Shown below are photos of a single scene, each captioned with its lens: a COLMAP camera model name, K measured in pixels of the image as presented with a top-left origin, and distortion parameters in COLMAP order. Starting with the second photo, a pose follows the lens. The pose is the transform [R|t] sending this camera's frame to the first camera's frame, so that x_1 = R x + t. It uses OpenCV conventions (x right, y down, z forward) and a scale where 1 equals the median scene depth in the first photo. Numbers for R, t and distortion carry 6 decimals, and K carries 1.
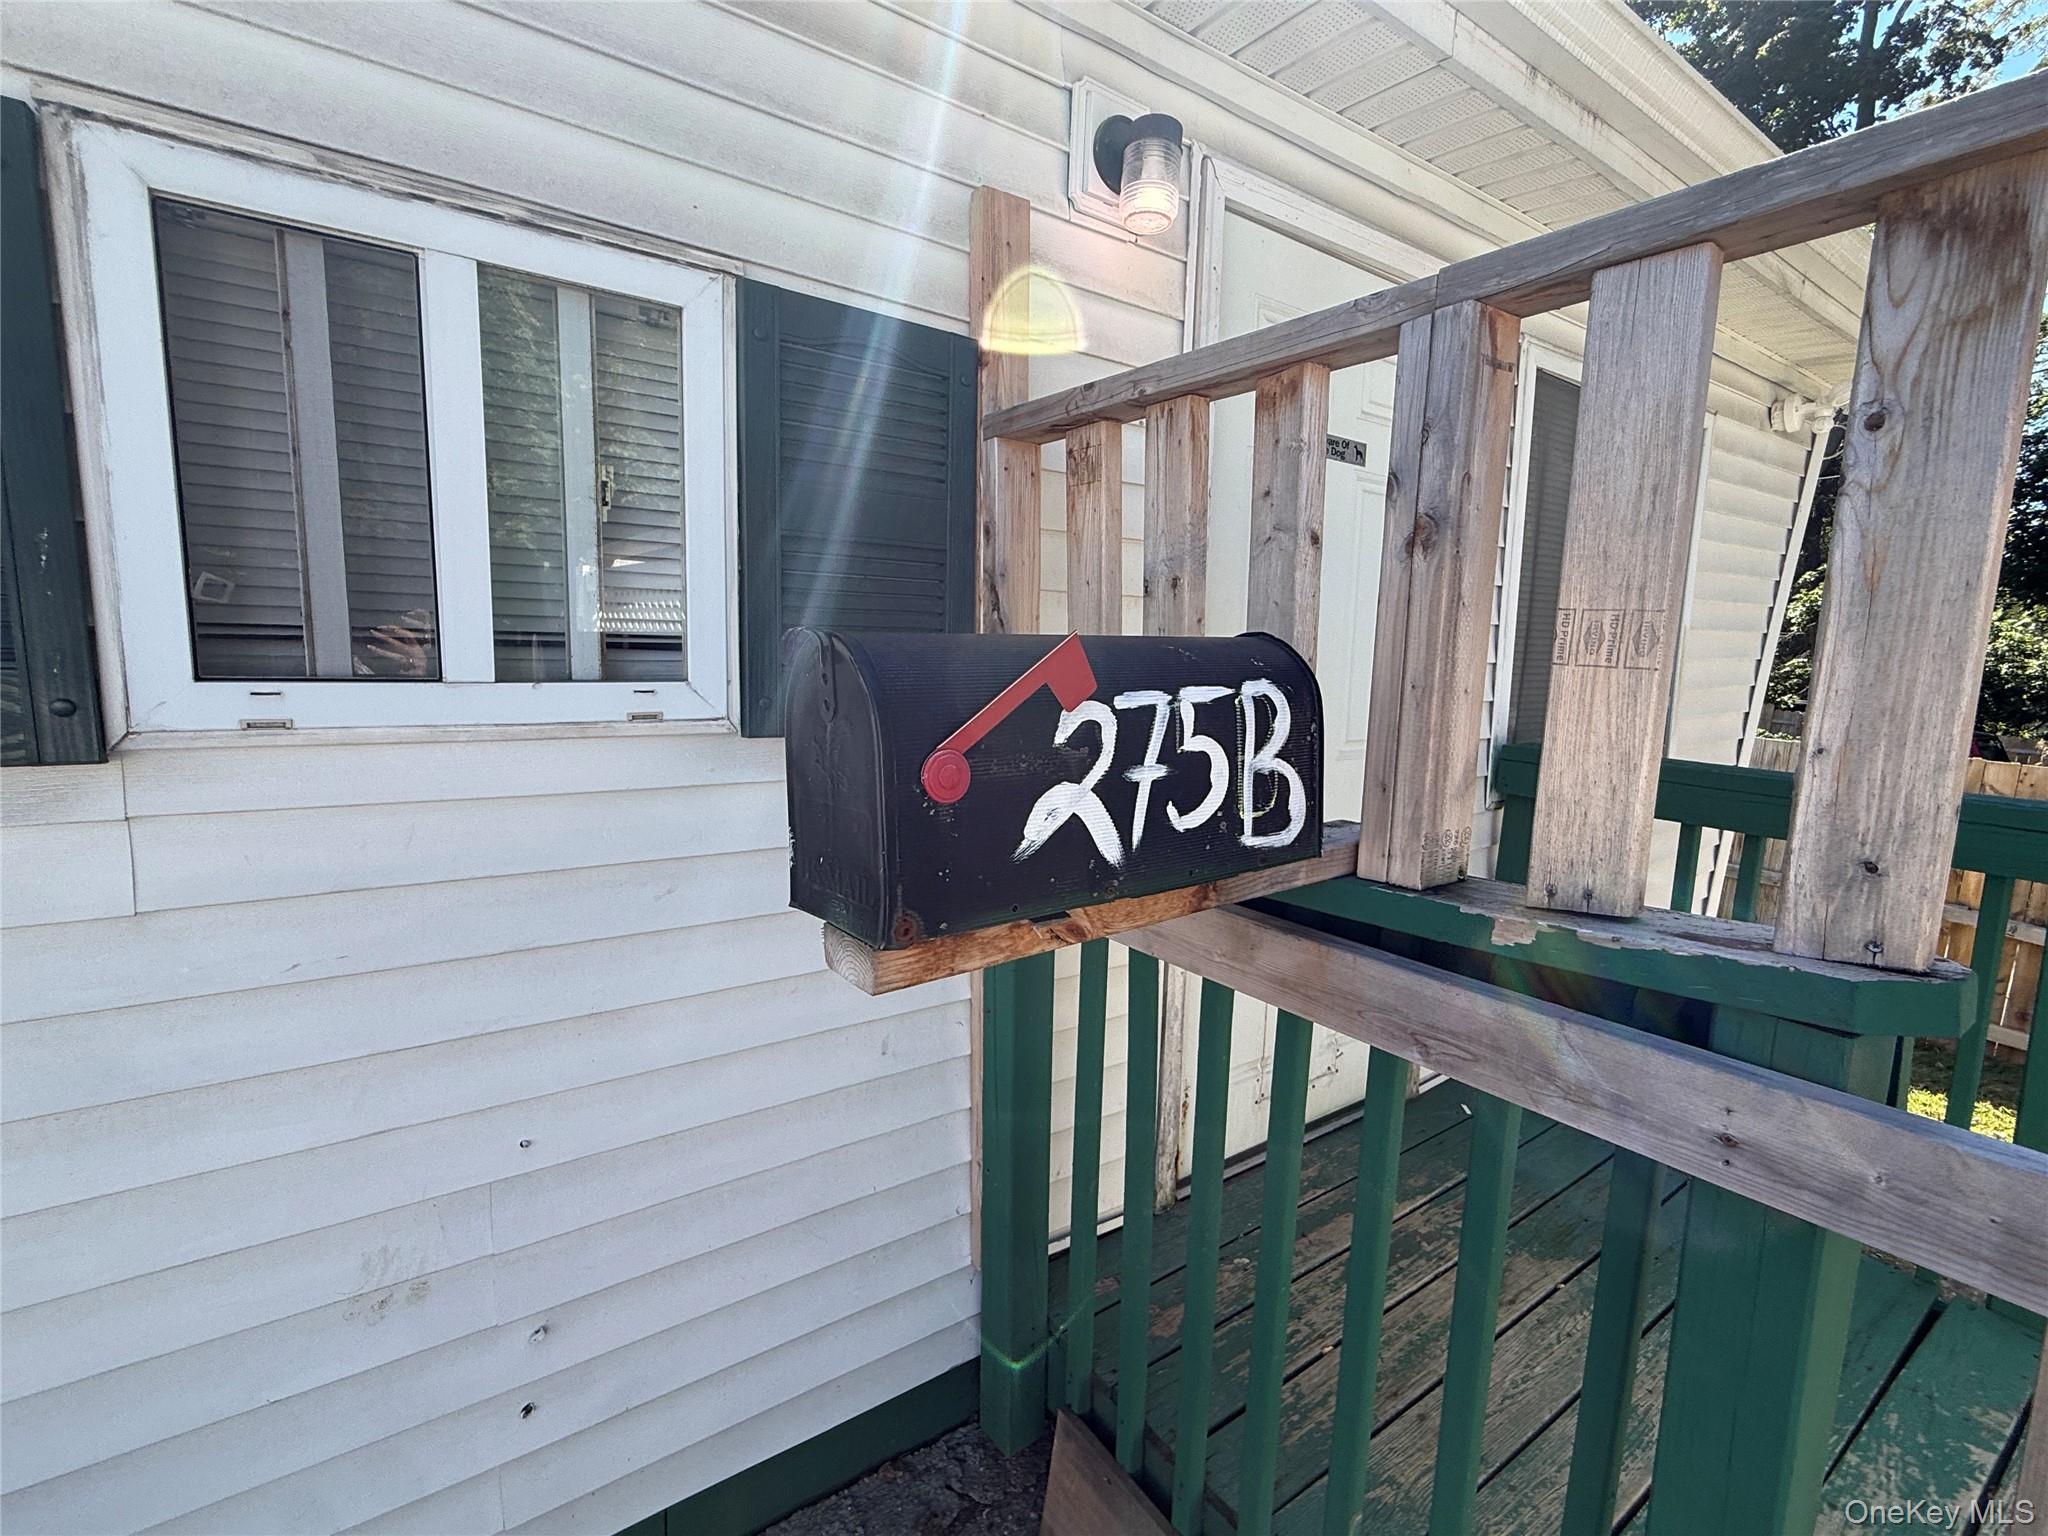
lens RADIAL K [[931.0, 0, 1021.1], [0, 931.0, 773.1], [0, 0, 1]] dist [0.002938, -0.000116]
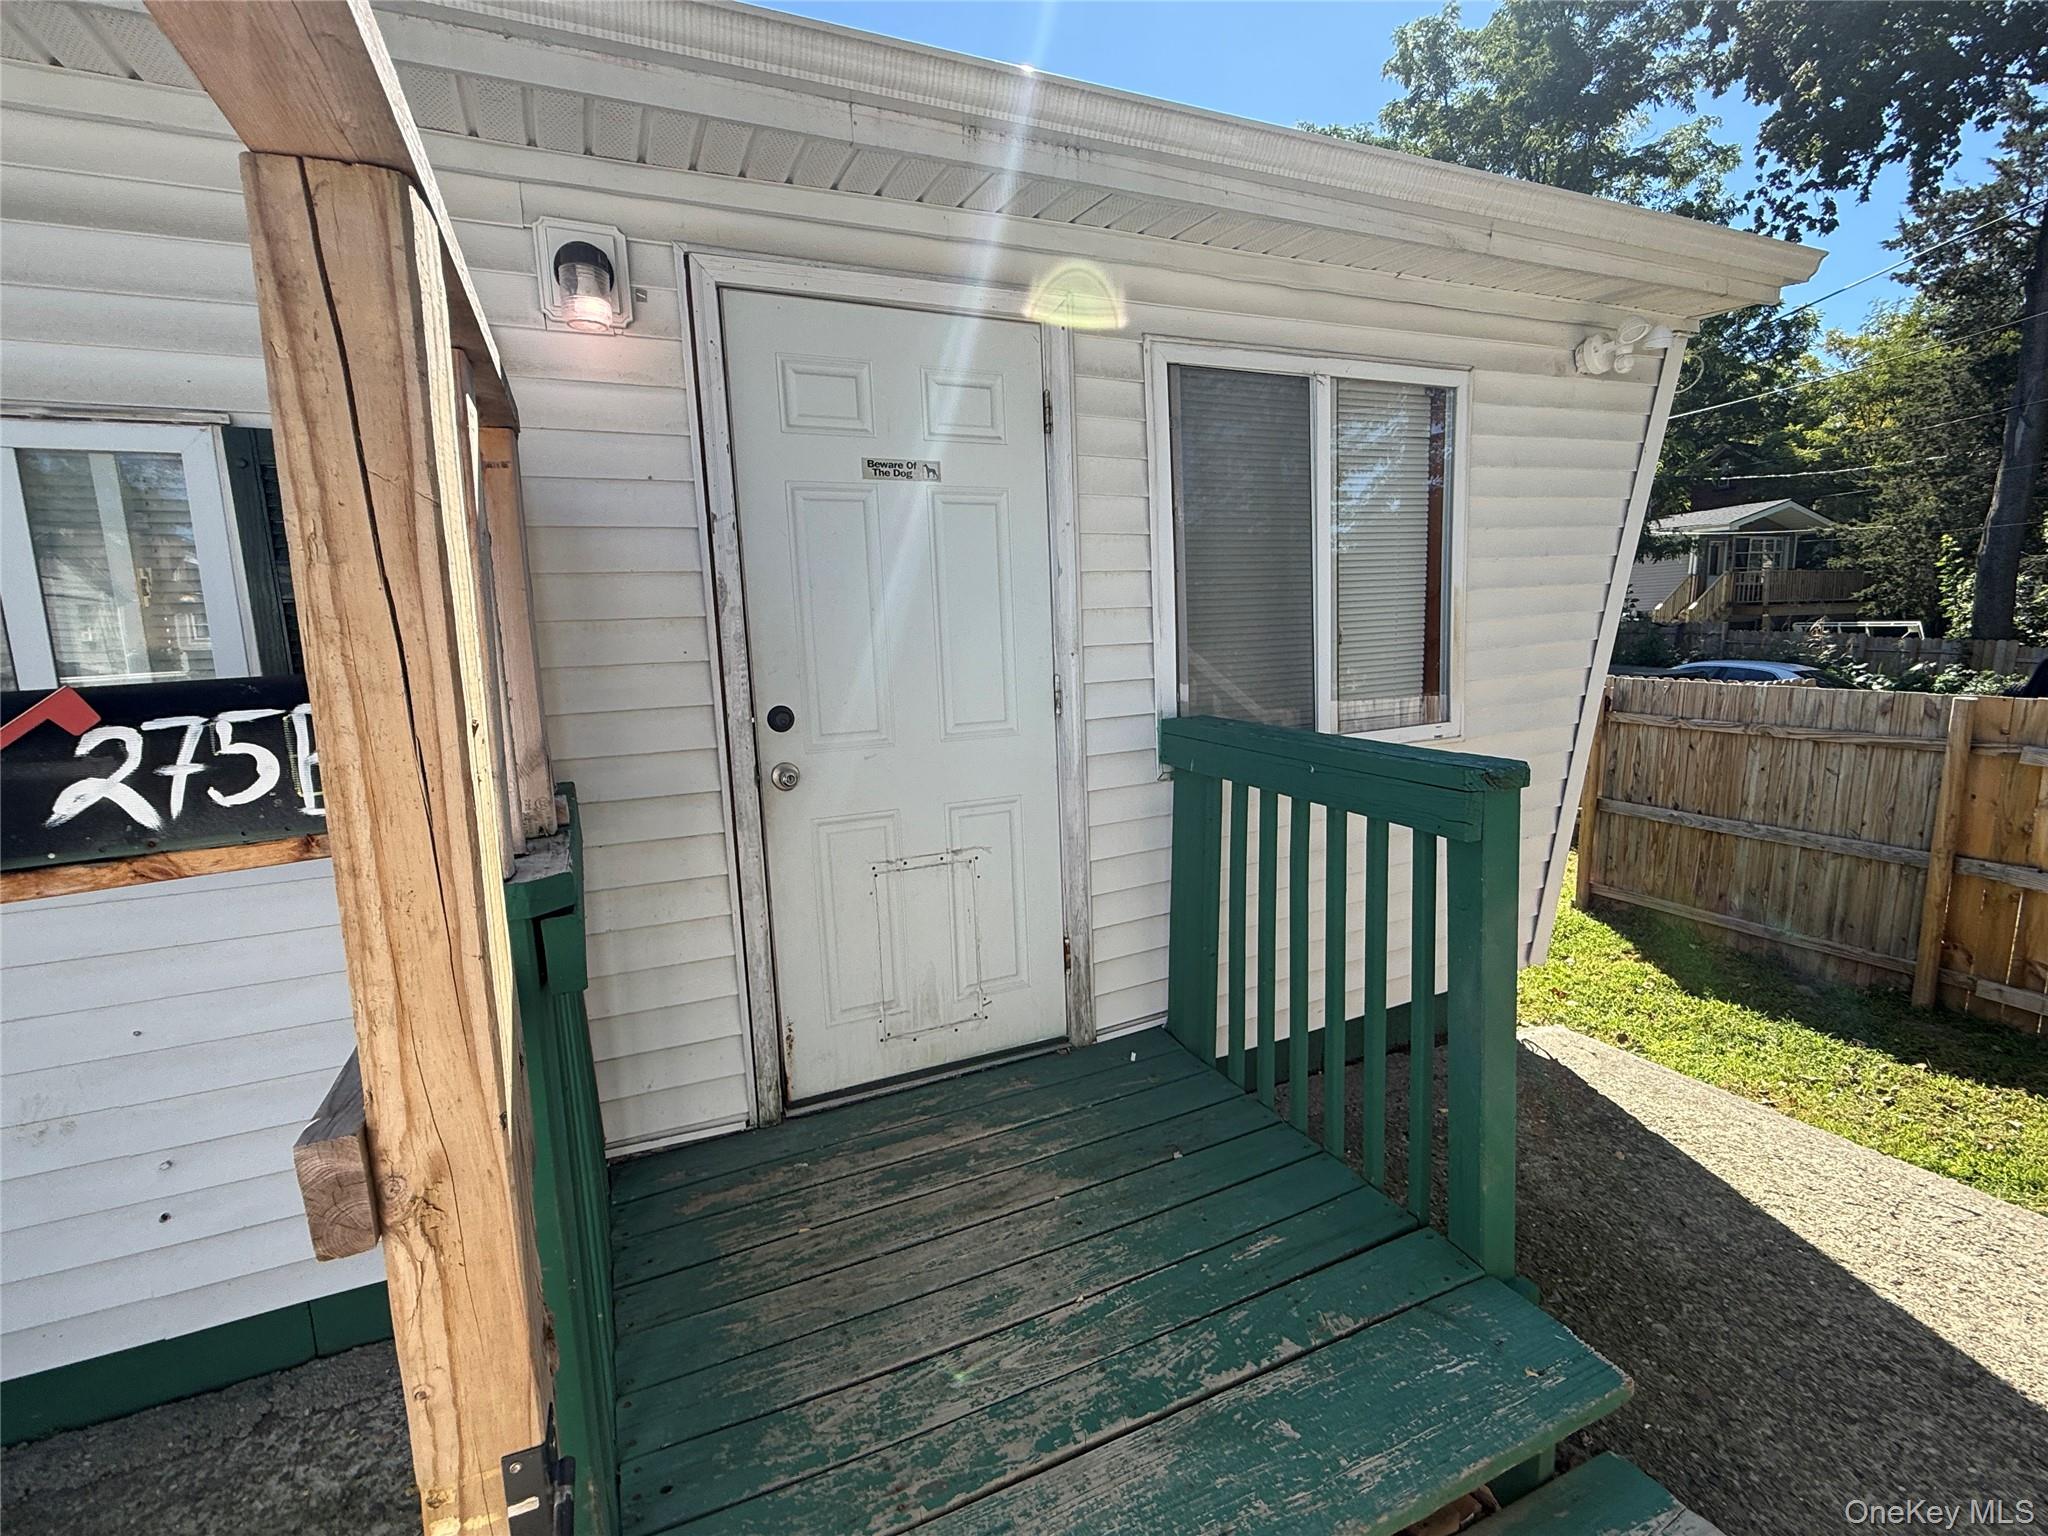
lens RADIAL K [[931.0, 0, 1035.6], [0, 931.0, 769.7], [0, 0, 1]] dist [0.002938, -0.000116]
pose [[0.979880, -0.037149, -0.196097, 1.754175], [0.039529, 0.999184, 0.008234, 0.041543], [0.195631, -0.015820, 0.980550, -0.237861]]
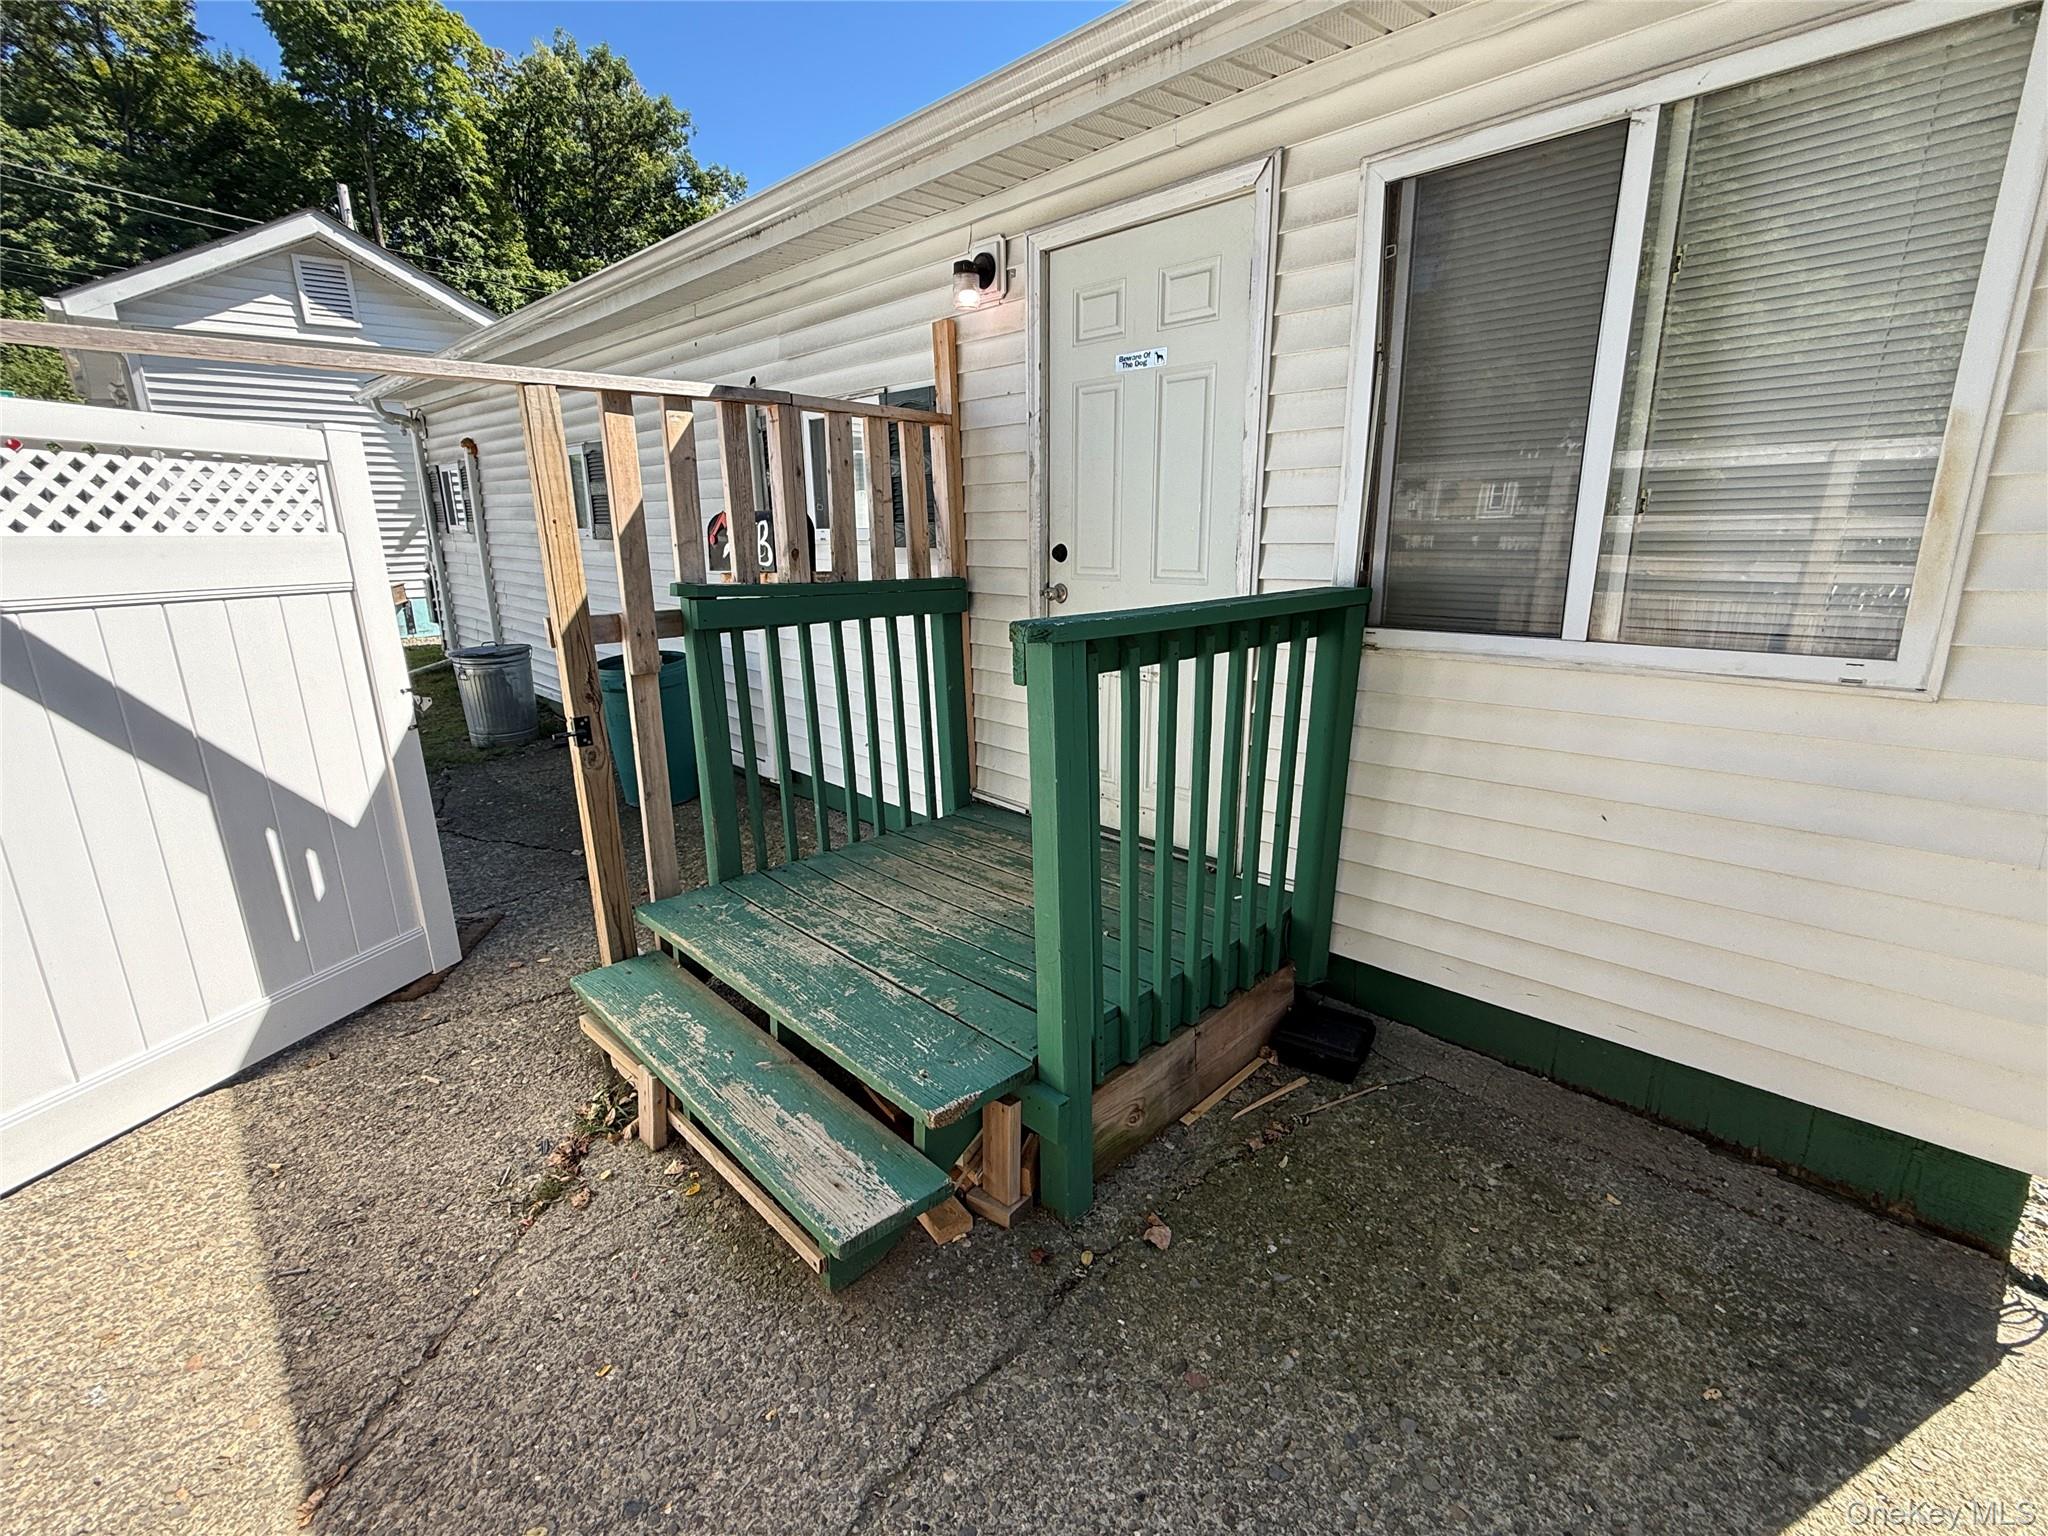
lens RADIAL K [[931.0, 0, 1020.9], [0, 931.0, 765.0], [0, 0, 1]] dist [0.002938, -0.000116]
pose [[0.150984, 0.224524, -0.962701, 4.596275], [-0.113729, 0.971344, 0.208703, -0.045900], [0.981972, 0.077976, 0.172192, 1.548031]]
